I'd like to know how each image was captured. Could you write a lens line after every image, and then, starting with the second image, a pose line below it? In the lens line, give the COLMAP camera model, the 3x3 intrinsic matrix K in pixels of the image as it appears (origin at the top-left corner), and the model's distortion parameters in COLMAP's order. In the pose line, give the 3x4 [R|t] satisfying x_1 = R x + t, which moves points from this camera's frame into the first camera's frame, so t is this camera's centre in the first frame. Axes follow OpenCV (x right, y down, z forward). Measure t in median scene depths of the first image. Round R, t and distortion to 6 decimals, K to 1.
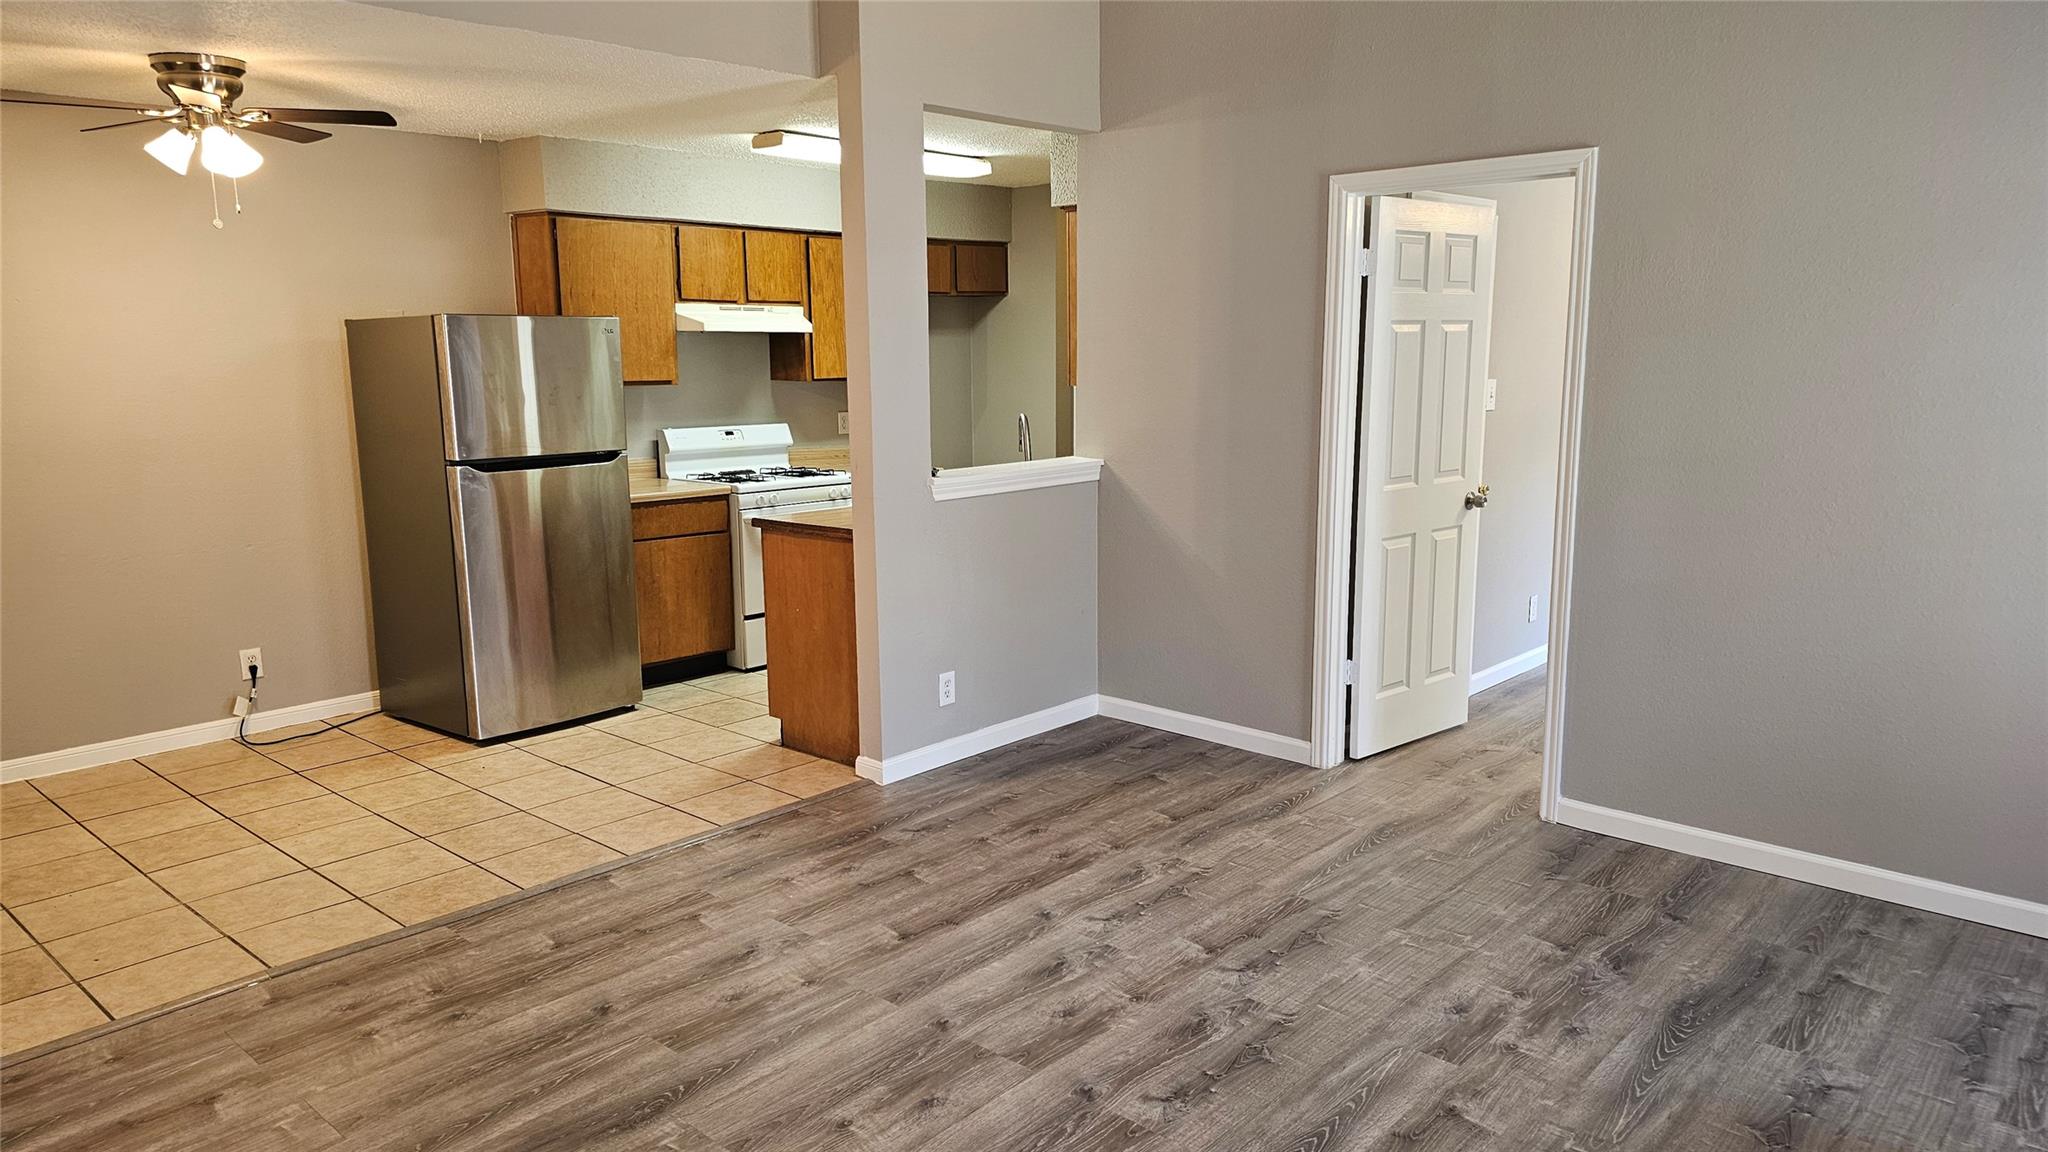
lens RADIAL K [[1371.9, 0, 1018.5], [0, 1371.9, 569.0], [0, 0, 1]] dist [0.093291, -0.094152]
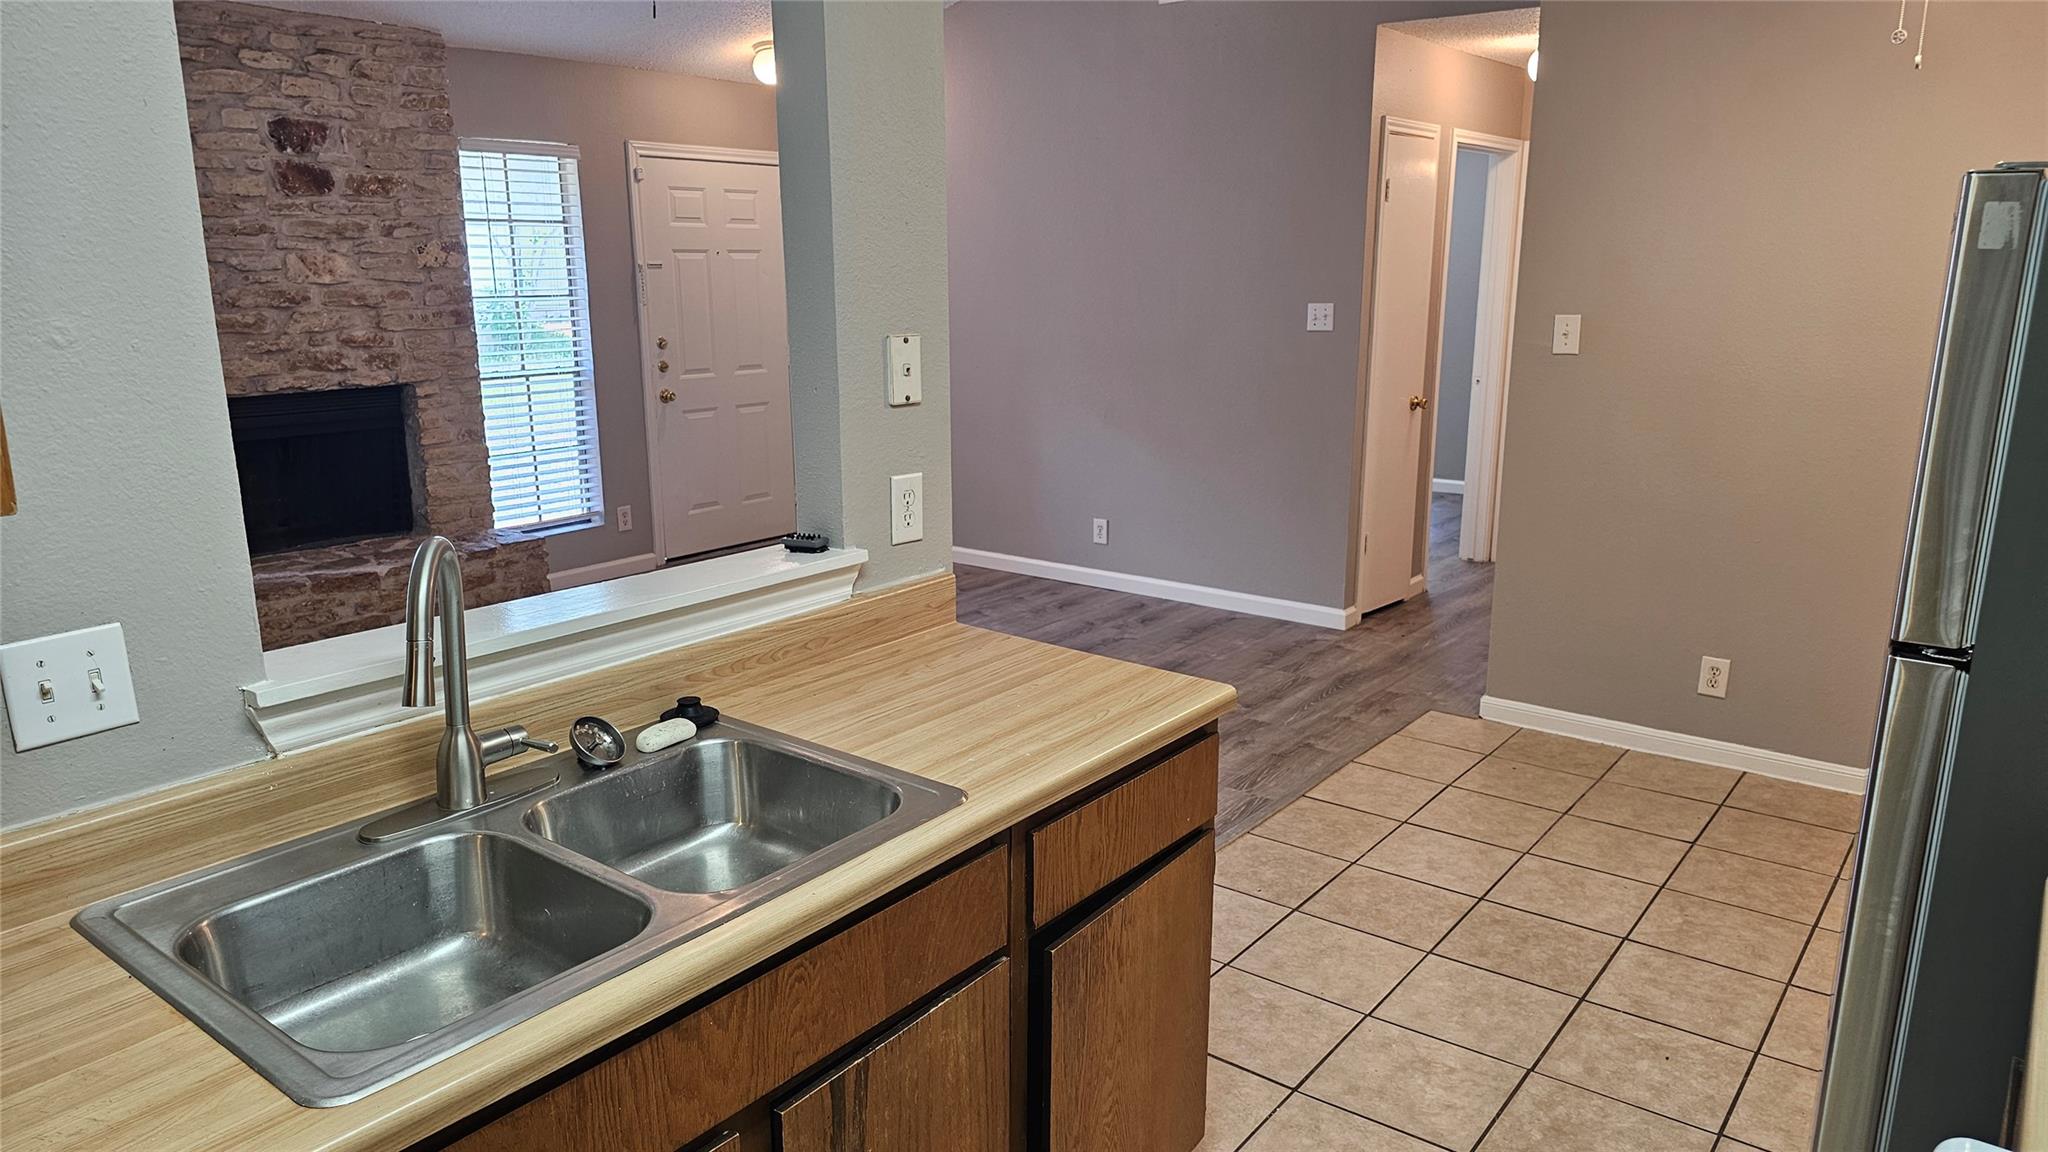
lens RADIAL K [[1371.9, 0, 1018.5], [0, 1371.9, 569.0], [0, 0, 1]] dist [0.093291, -0.094152]
pose [[-0.996464, 0.030203, -0.078404, -0.118273], [-0.002281, 0.923083, 0.384594, -0.286014], [0.083989, 0.383413, -0.919750, 1.677460]]
